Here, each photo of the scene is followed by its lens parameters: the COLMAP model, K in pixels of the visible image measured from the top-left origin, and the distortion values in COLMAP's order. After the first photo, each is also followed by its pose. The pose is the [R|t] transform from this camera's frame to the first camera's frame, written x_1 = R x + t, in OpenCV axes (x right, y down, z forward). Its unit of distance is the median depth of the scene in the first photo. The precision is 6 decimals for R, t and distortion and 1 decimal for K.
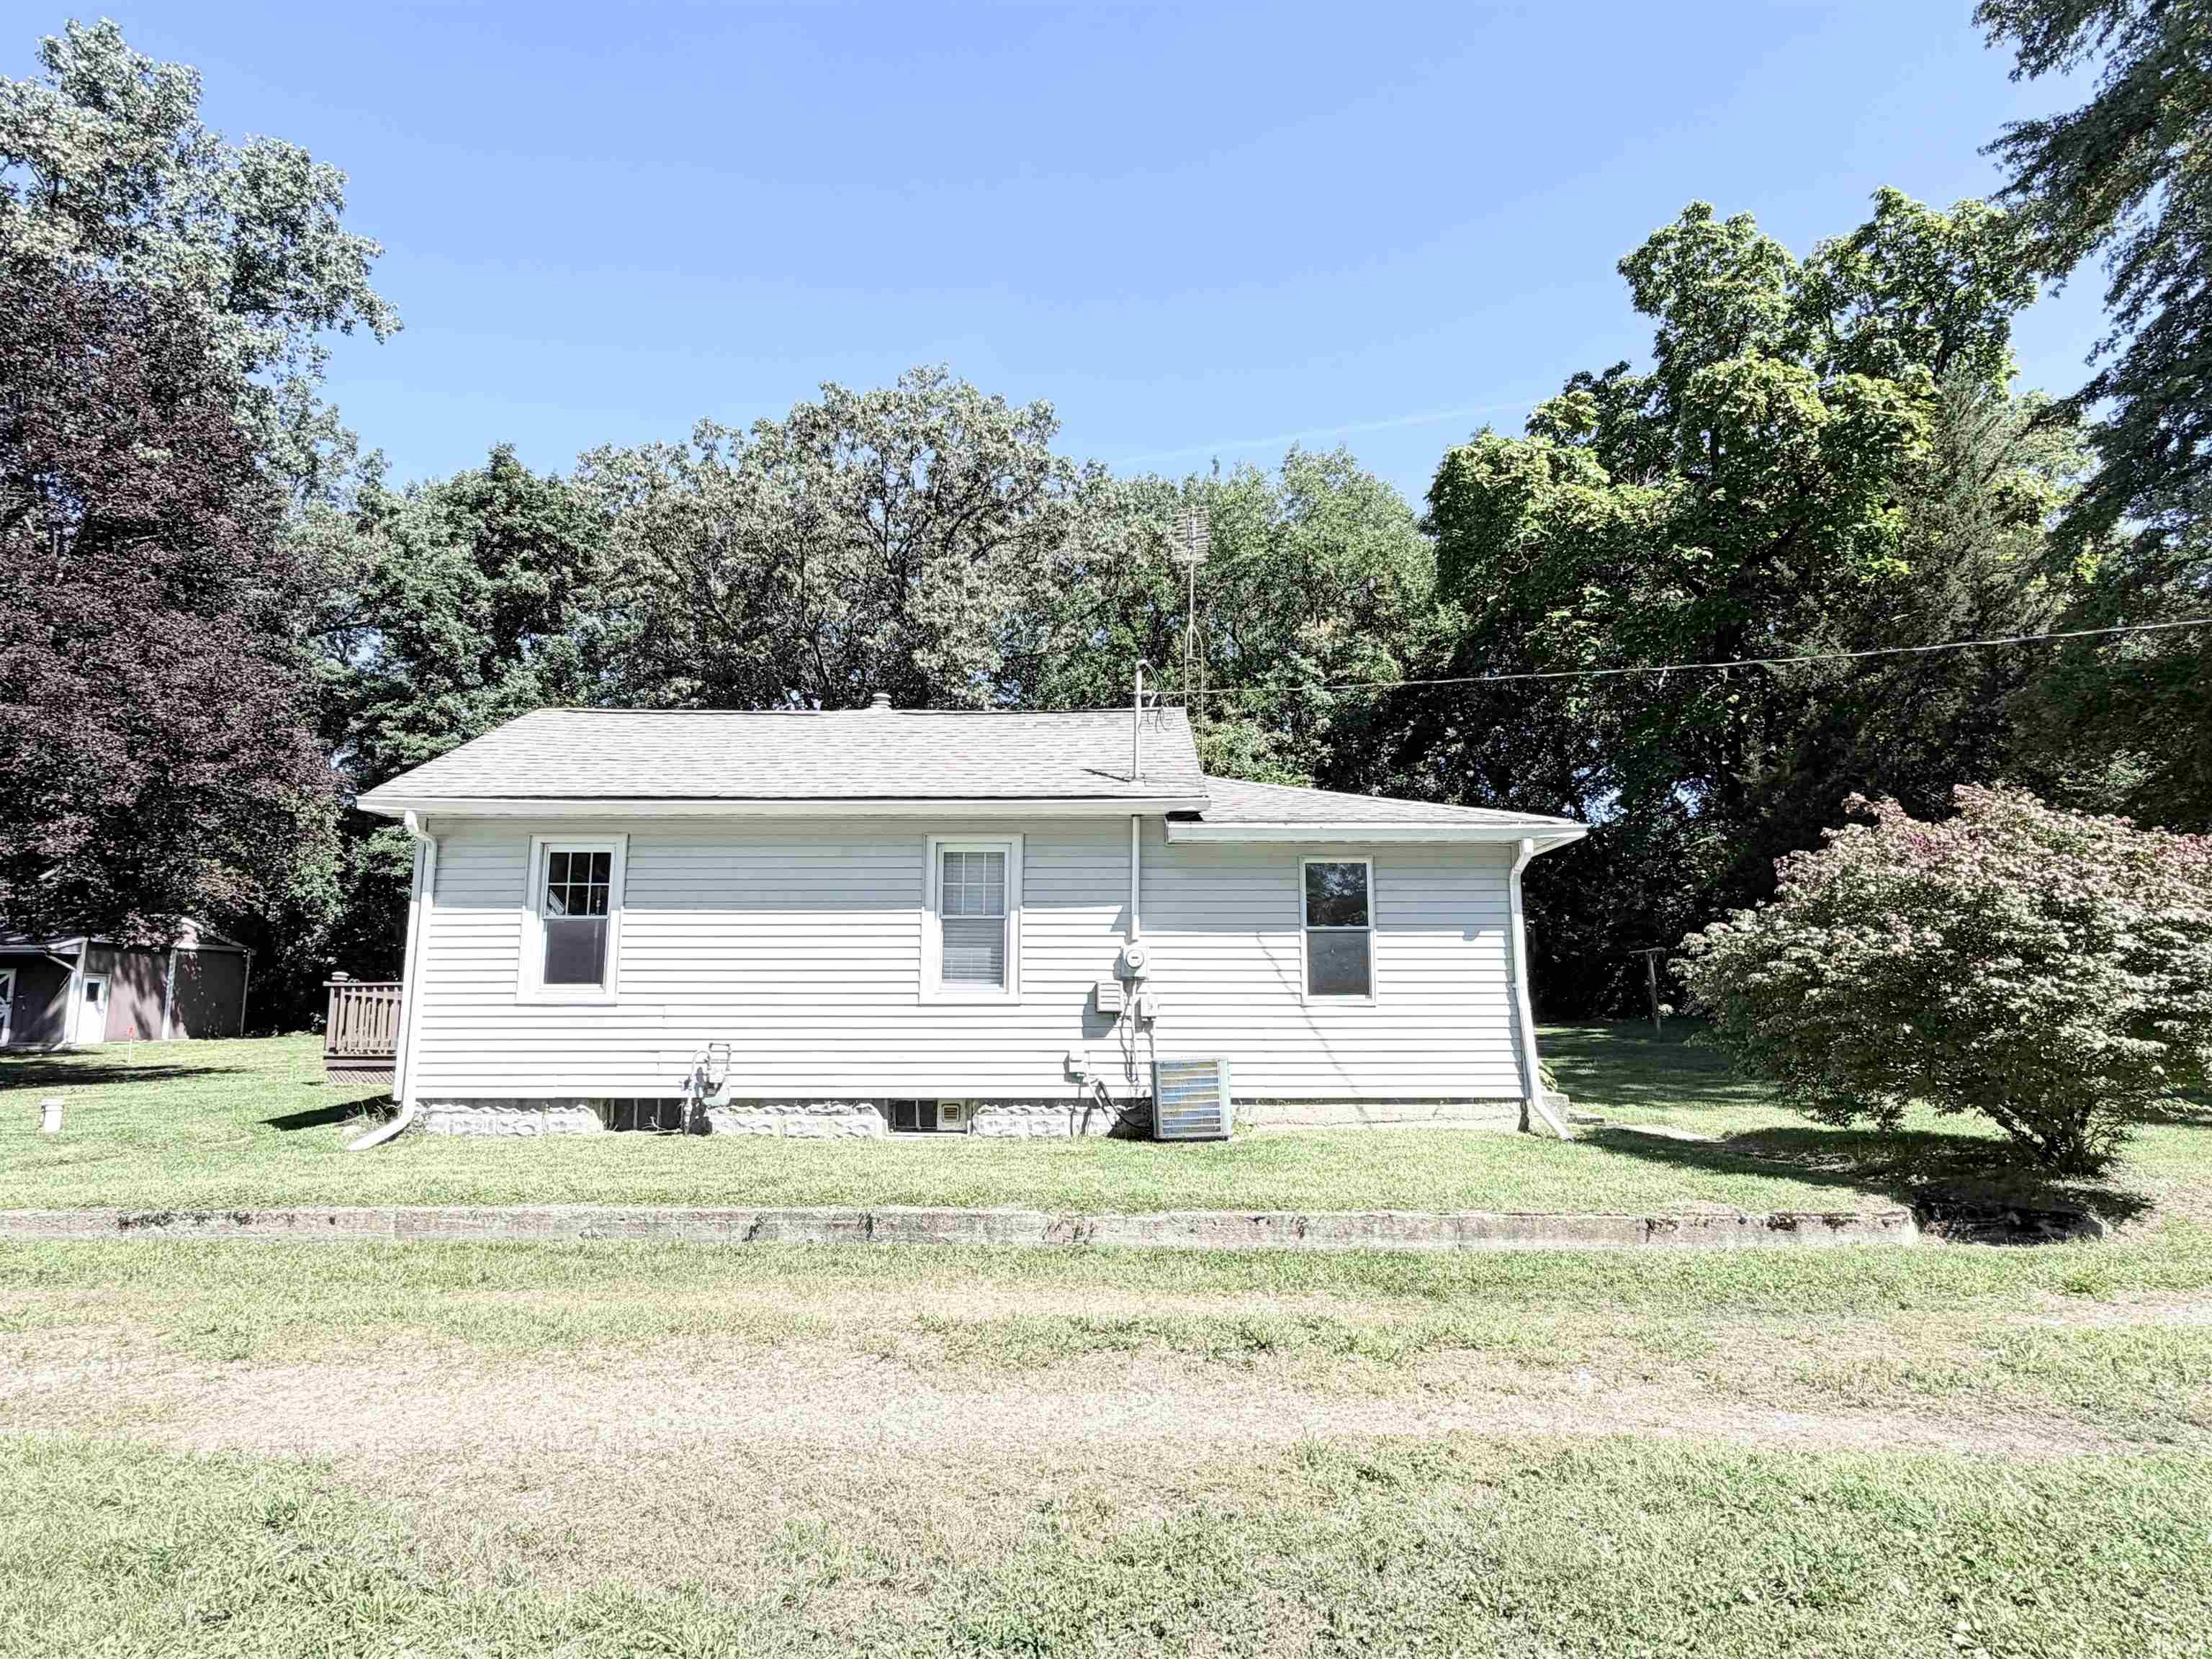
lens RADIAL K [[1221.6, 0, 1106.0], [0, 1221.6, 829.5], [0, 0, 1]] dist [0.004013, -0.001042]
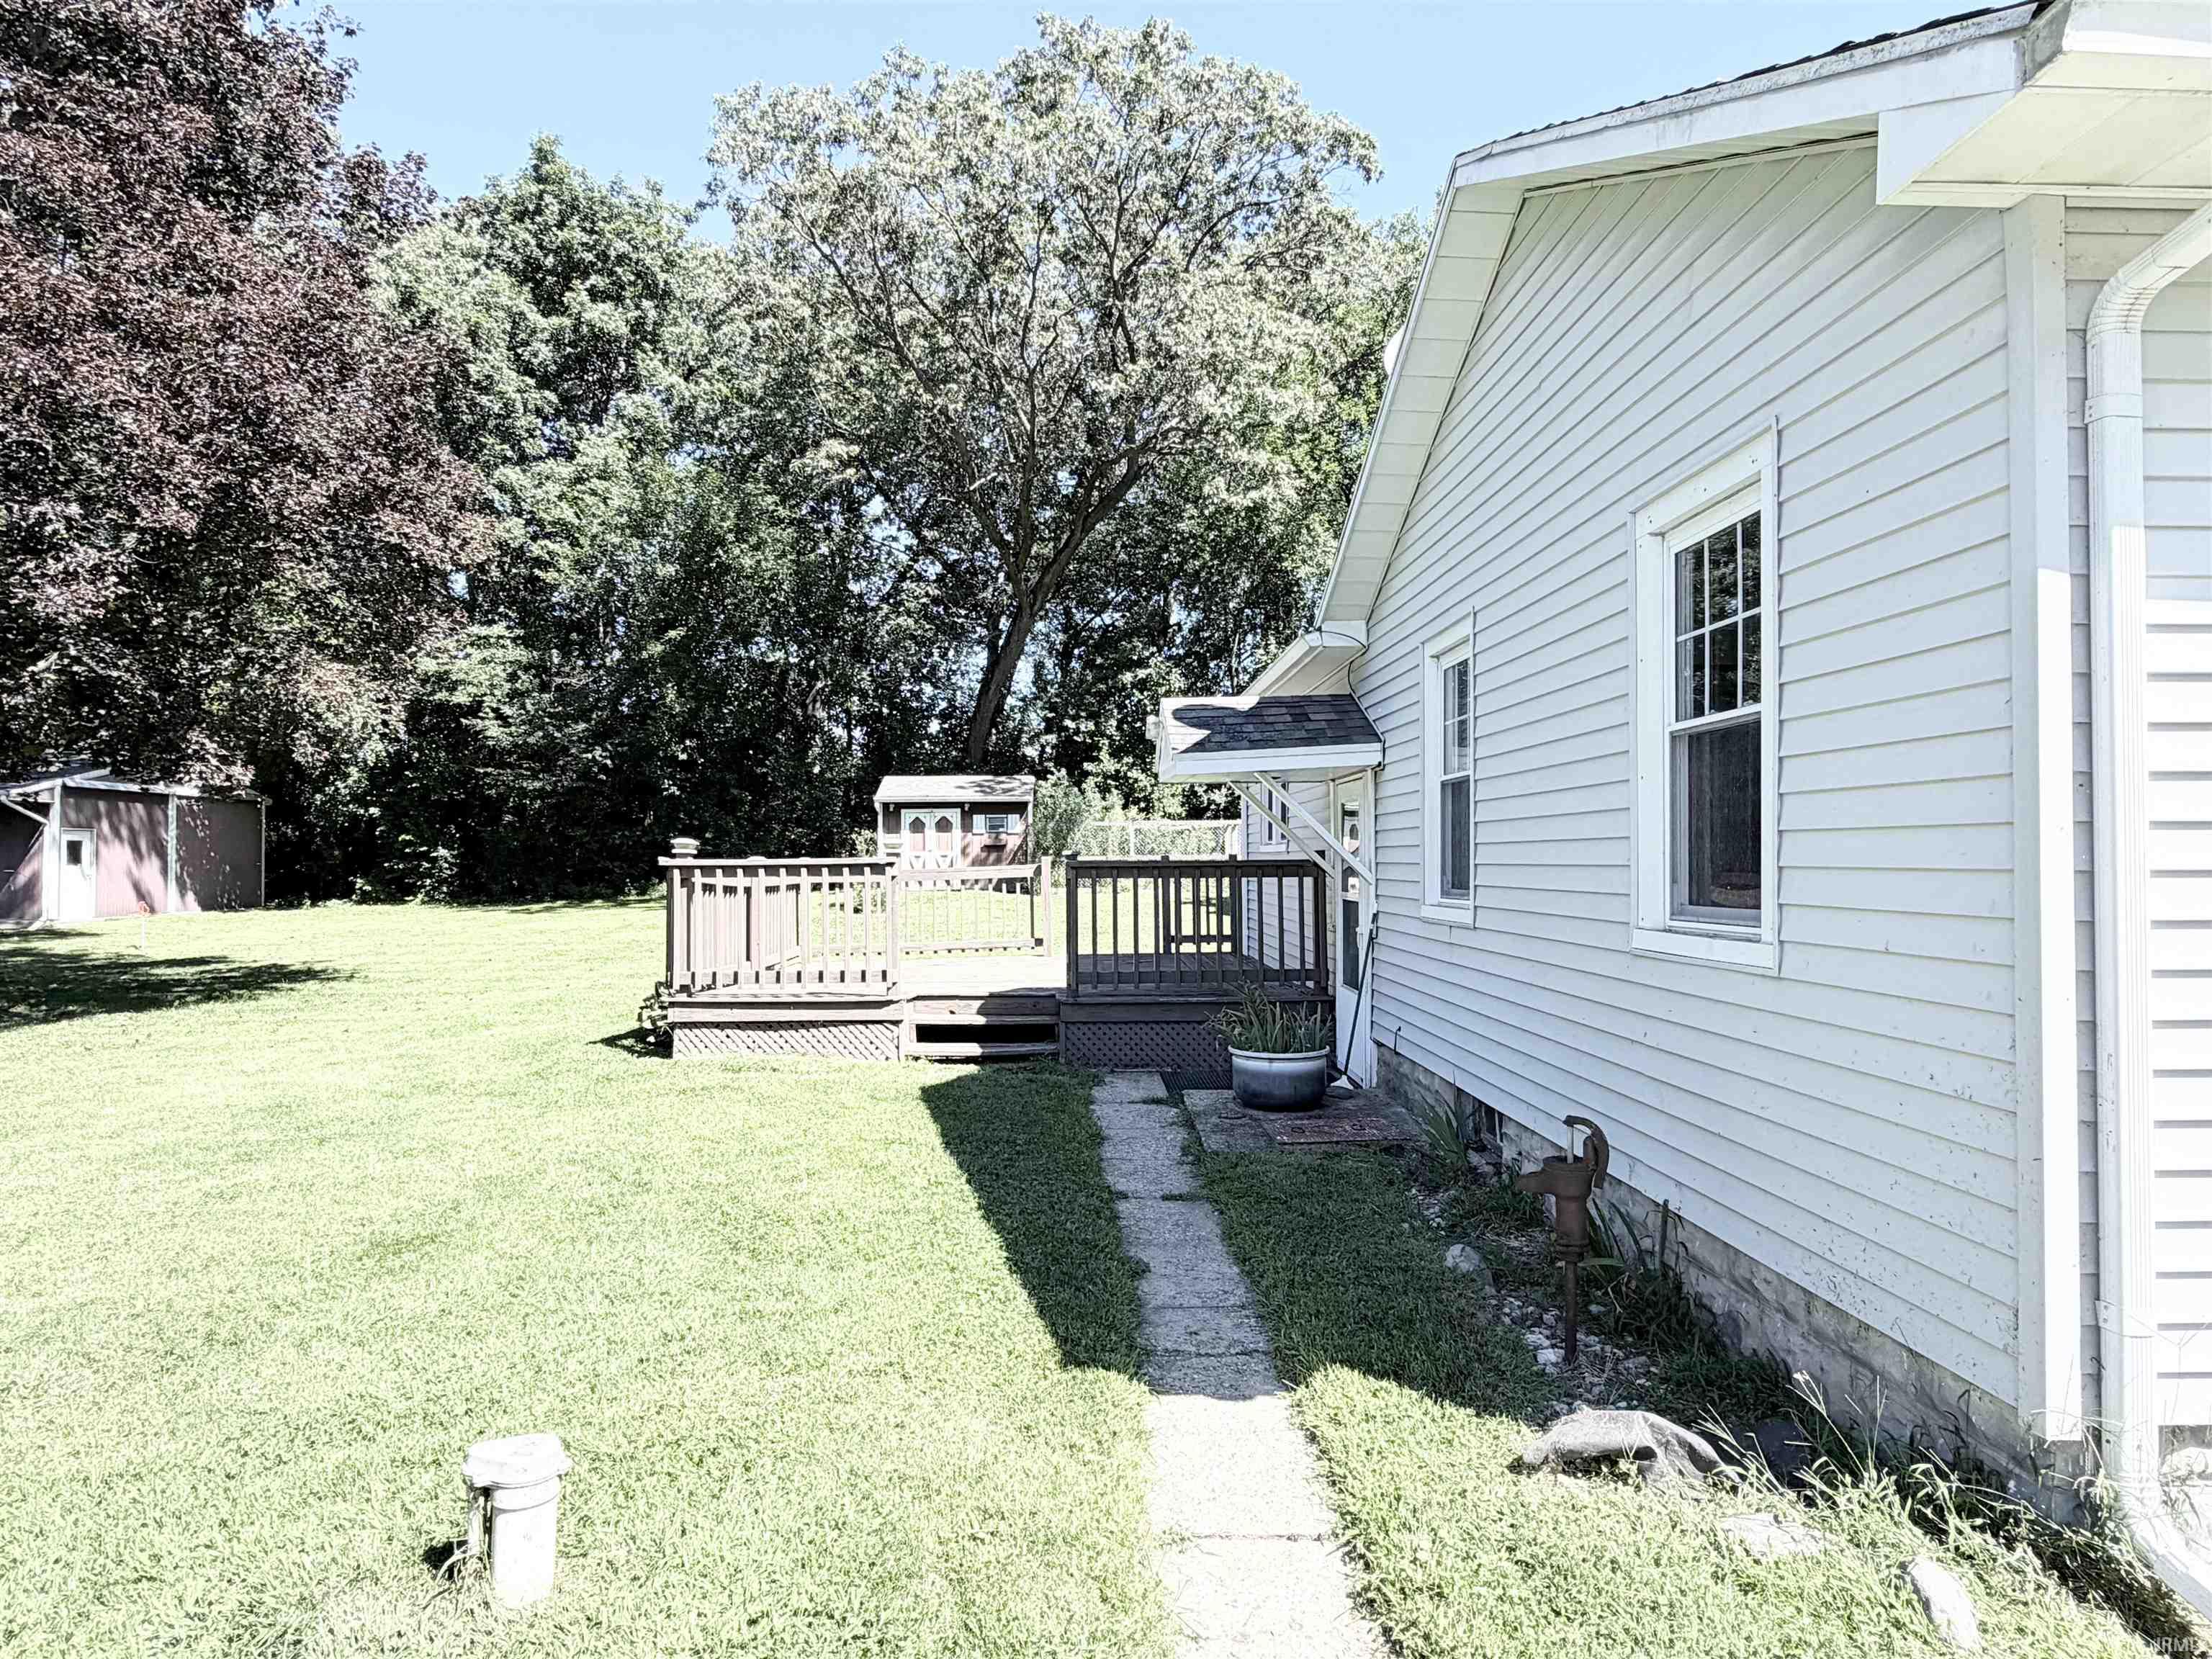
lens RADIAL K [[1226.5, 0, 1106.0], [0, 1226.5, 829.5], [0, 0, 1]] dist [0.022460, -0.017263]
pose [[0.999451, 0.002540, 0.033034, -0.220015], [-0.006479, 0.992790, 0.119693, 0.023670], [-0.032492, -0.119841, 0.992261, 0.228580]]
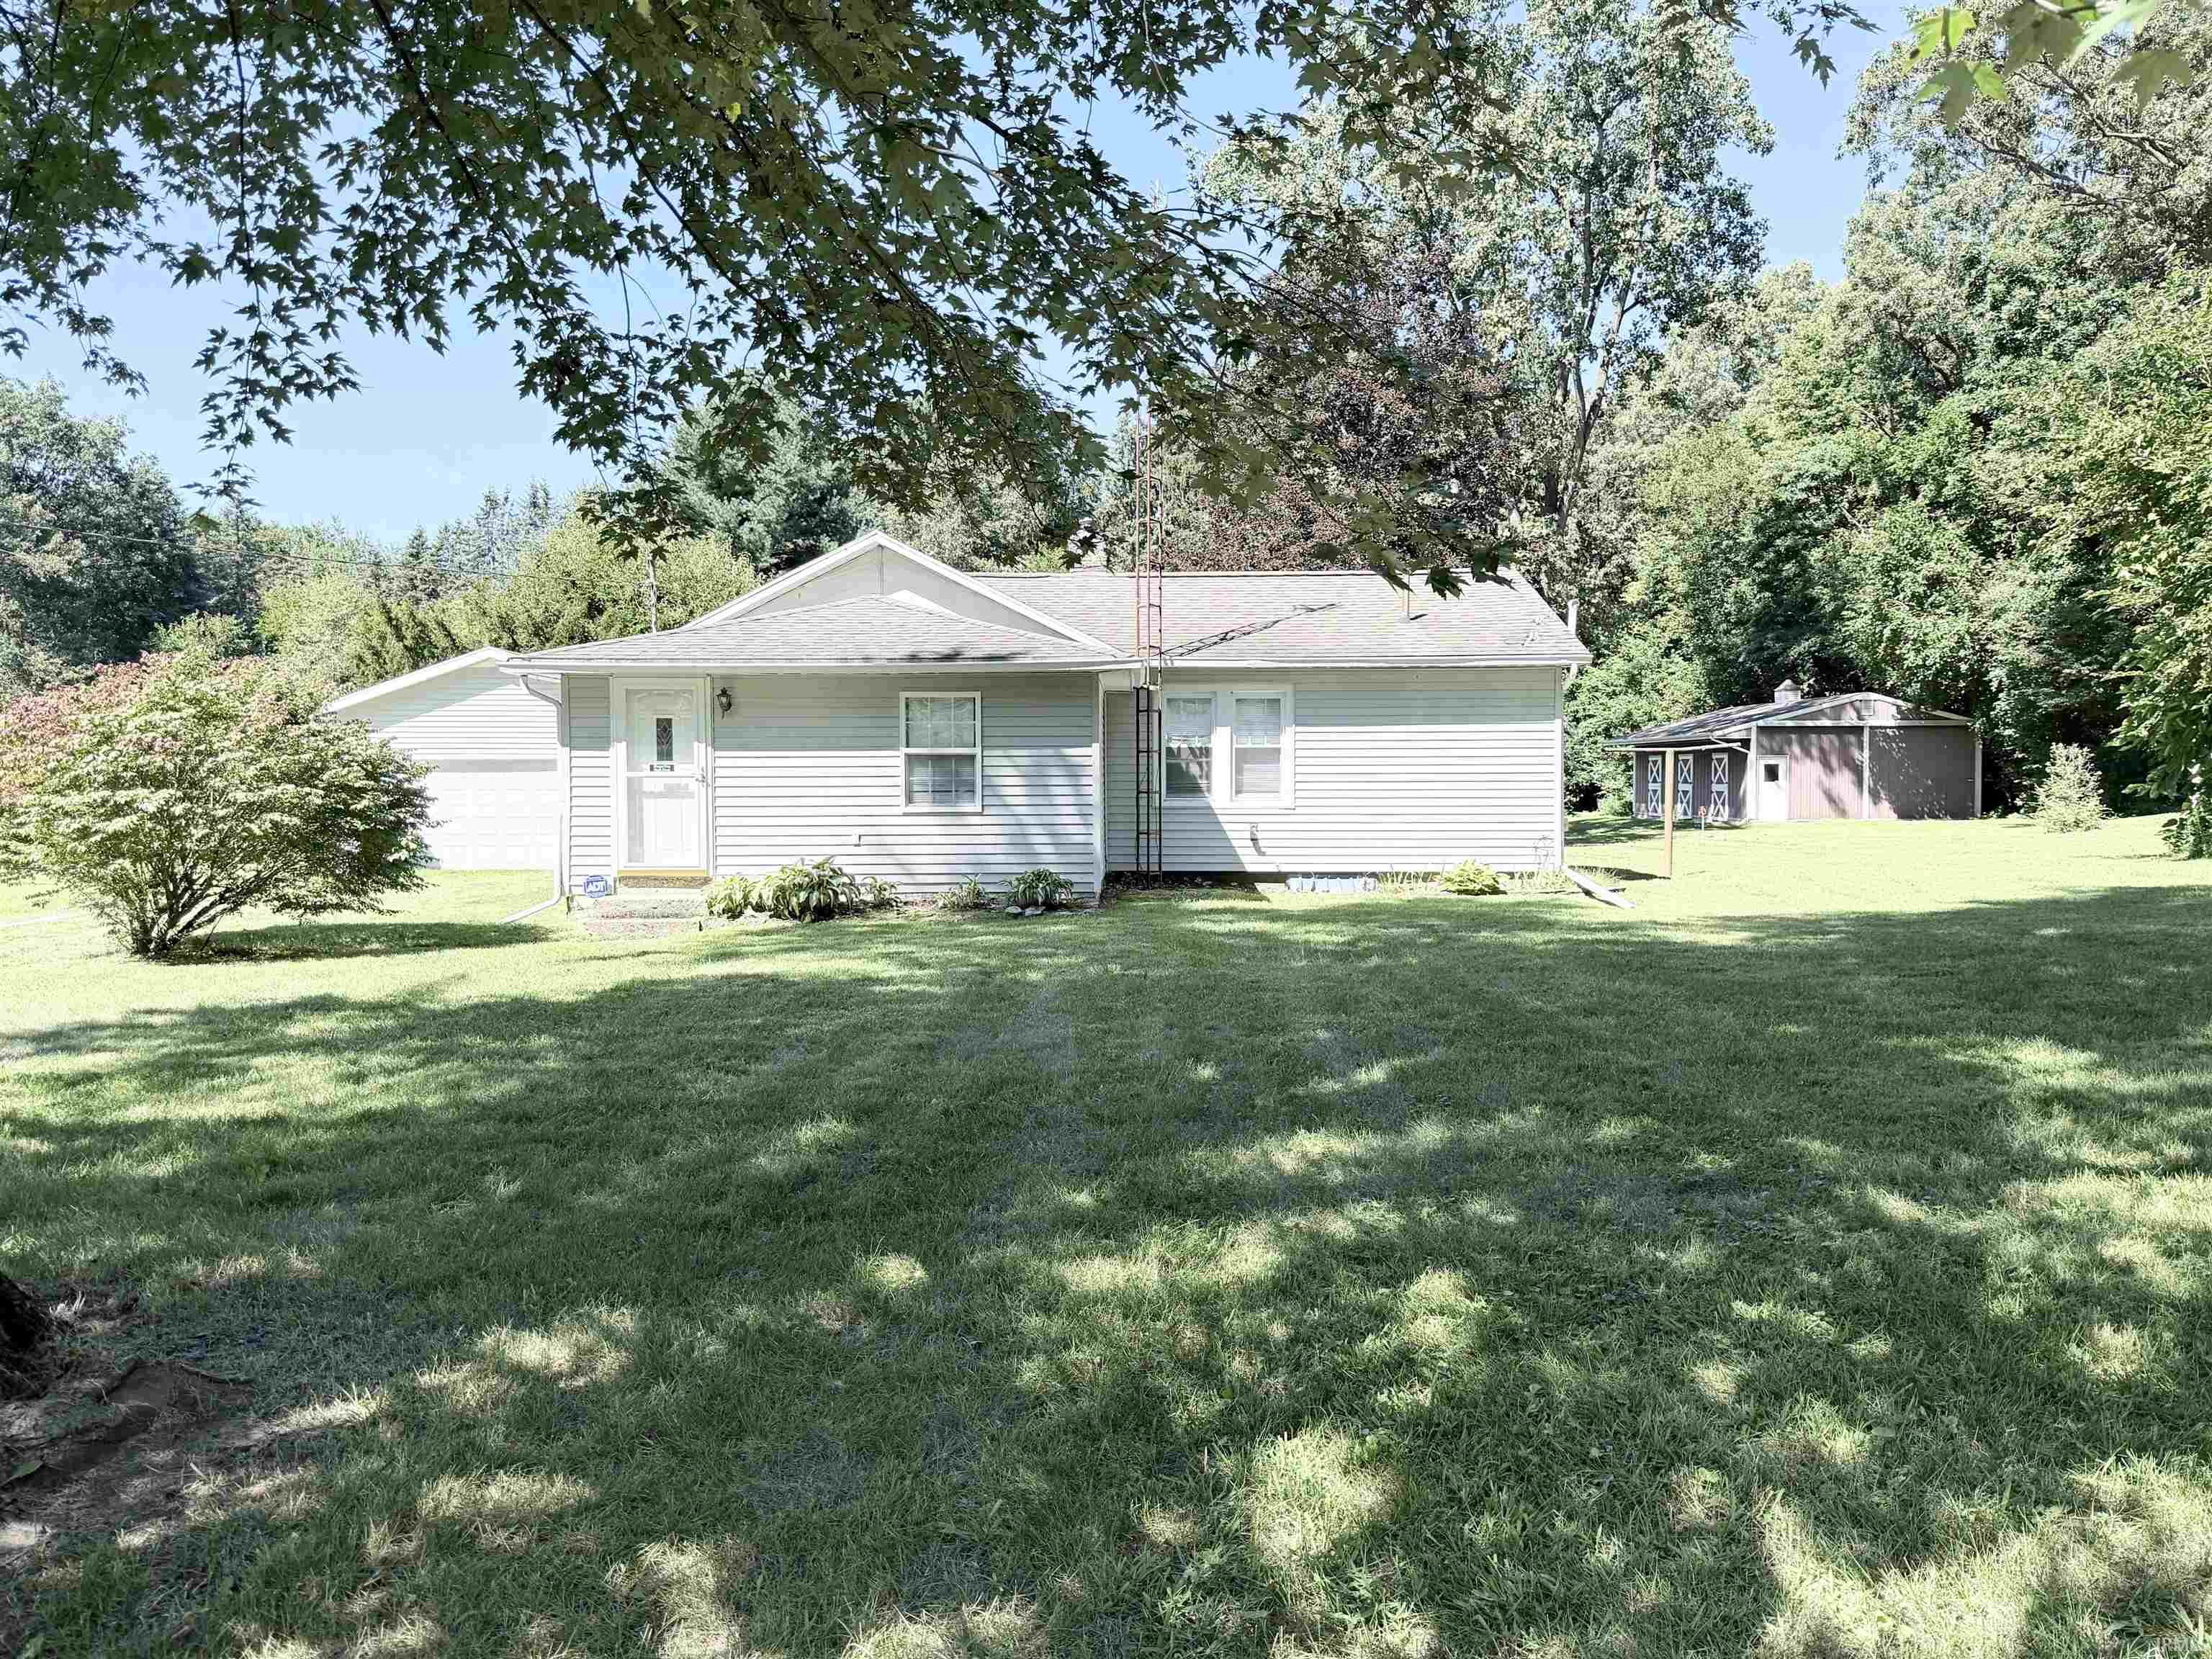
lens RADIAL K [[1558.1, 0, 1106.0], [0, 1558.1, 829.5], [0, 0, 1]] dist [0.121703, -0.153112]
pose [[-0.007642, 0.032198, -0.999452, 0.544938], [0.147248, 0.988622, 0.030723, 0.055052], [0.989070, -0.146933, -0.012296, 0.445270]]
